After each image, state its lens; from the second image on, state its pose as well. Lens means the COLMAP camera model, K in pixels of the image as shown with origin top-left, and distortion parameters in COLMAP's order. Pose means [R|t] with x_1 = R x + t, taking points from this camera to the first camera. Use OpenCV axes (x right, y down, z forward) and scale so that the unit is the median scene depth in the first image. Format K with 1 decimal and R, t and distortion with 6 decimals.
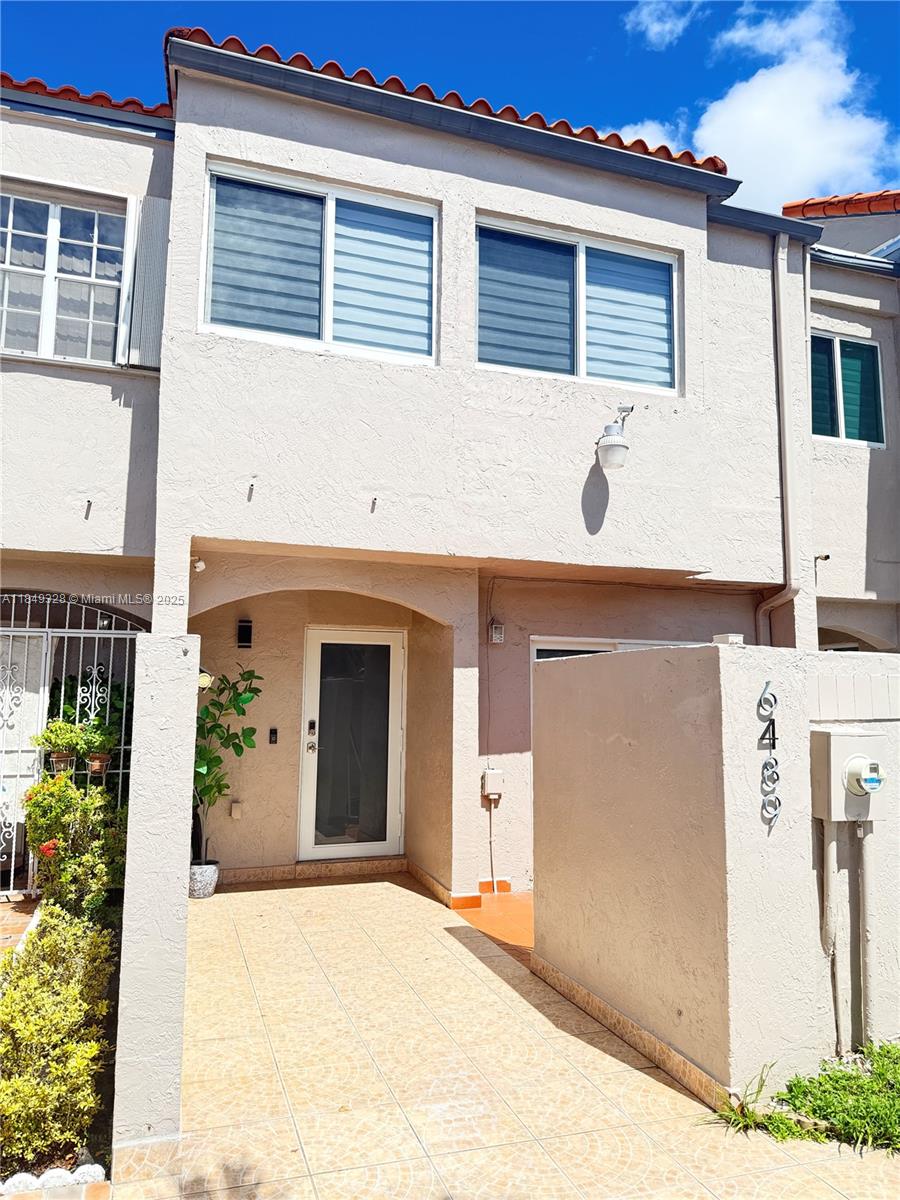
lens RADIAL K [[864.2, 0, 453.1], [0, 864.2, 590.3], [0, 0, 1]] dist [0.038317, -0.056122]
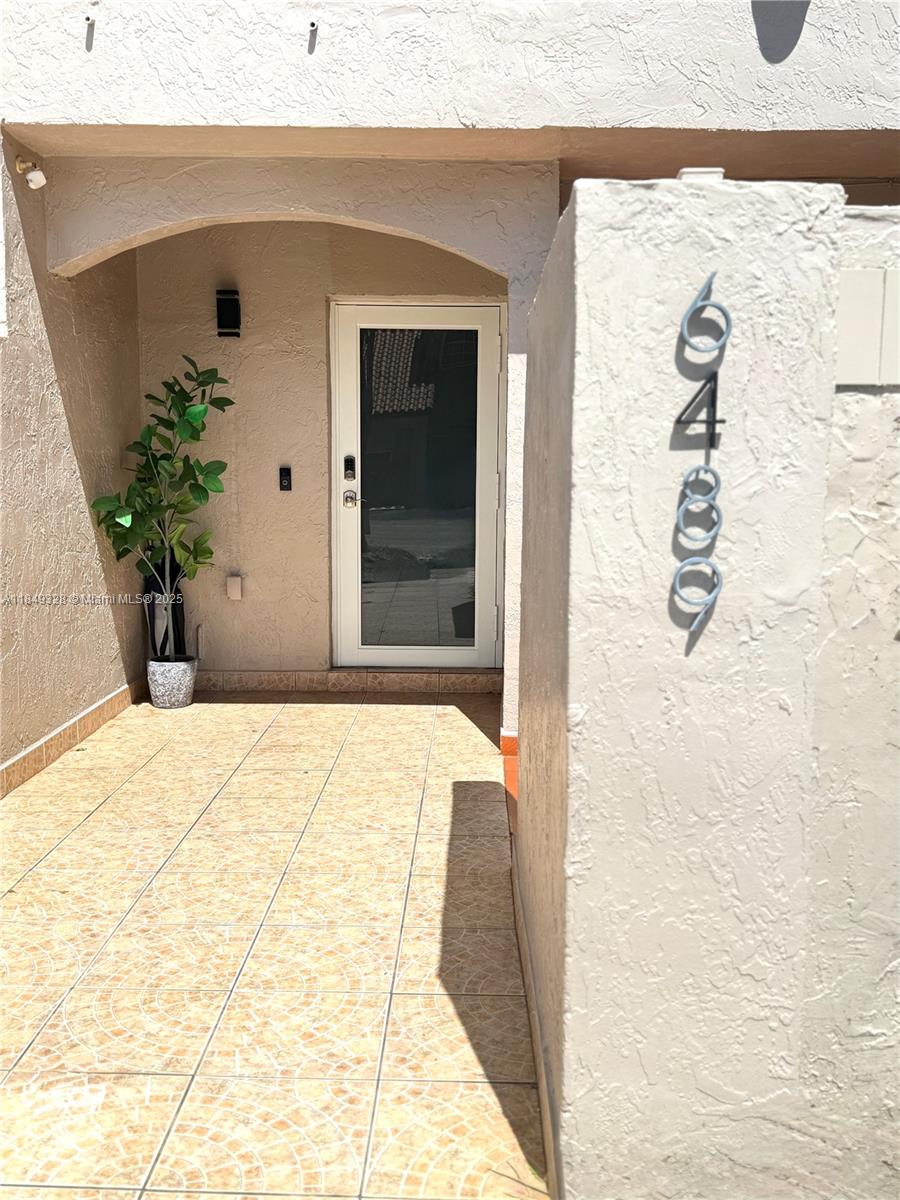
lens RADIAL K [[1193.2, 0, 449.9], [0, 1193.2, 605.5], [0, 0, 1]] dist [0.121943, 0.000000]
pose [[0.935222, 0.040087, -0.351784, 0.255286], [0.046158, 0.971286, 0.233393, 0.066506], [0.351039, -0.234511, 0.906519, 0.245116]]
